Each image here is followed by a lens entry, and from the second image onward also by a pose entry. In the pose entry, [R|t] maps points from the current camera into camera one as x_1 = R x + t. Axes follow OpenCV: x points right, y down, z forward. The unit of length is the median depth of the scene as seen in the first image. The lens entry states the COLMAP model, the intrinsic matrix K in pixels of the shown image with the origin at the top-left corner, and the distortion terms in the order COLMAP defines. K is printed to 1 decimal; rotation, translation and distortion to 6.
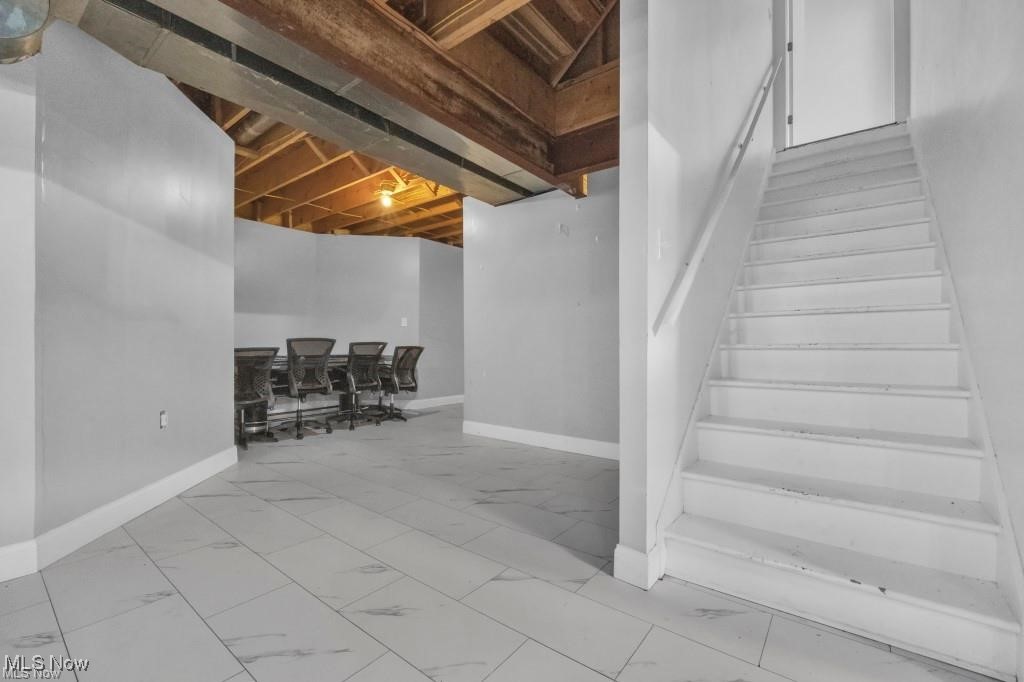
lens RADIAL K [[437.0, 0, 511.5], [0, 437.0, 344.3], [0, 0, 1]] dist [0.001112, 0.000052]
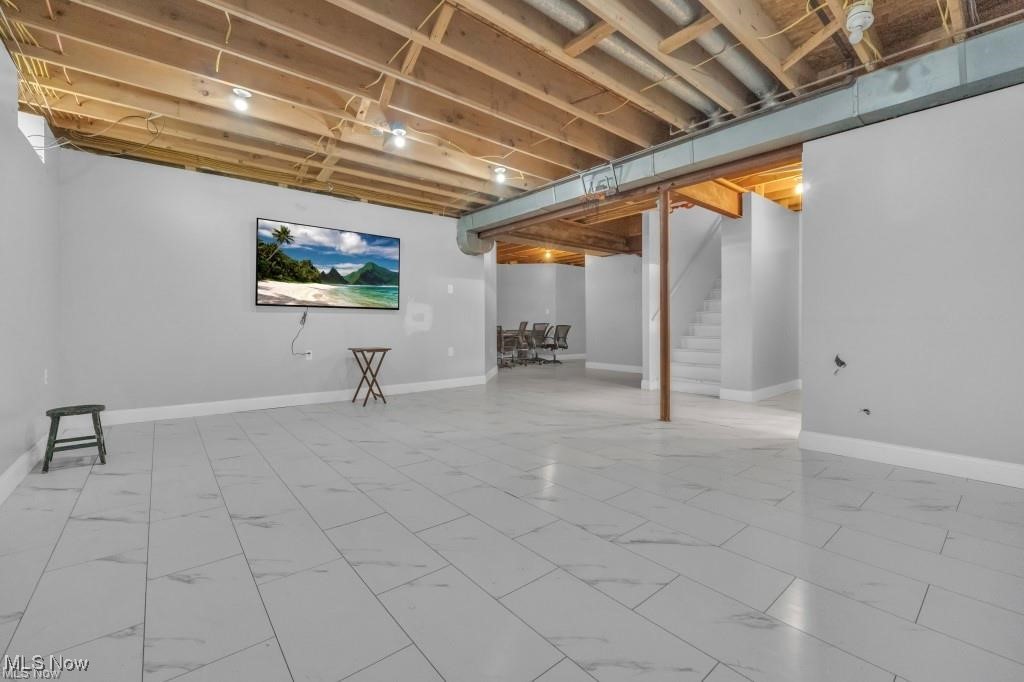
lens RADIAL K [[437.0, 0, 514.6], [0, 437.0, 336.4], [0, 0, 1]] dist [0.001112, 0.000052]
pose [[0.979139, -0.003403, -0.203162, -0.022025], [0.009962, 0.999461, 0.031270, -0.009640], [0.202946, -0.032641, 0.978646, -1.148627]]
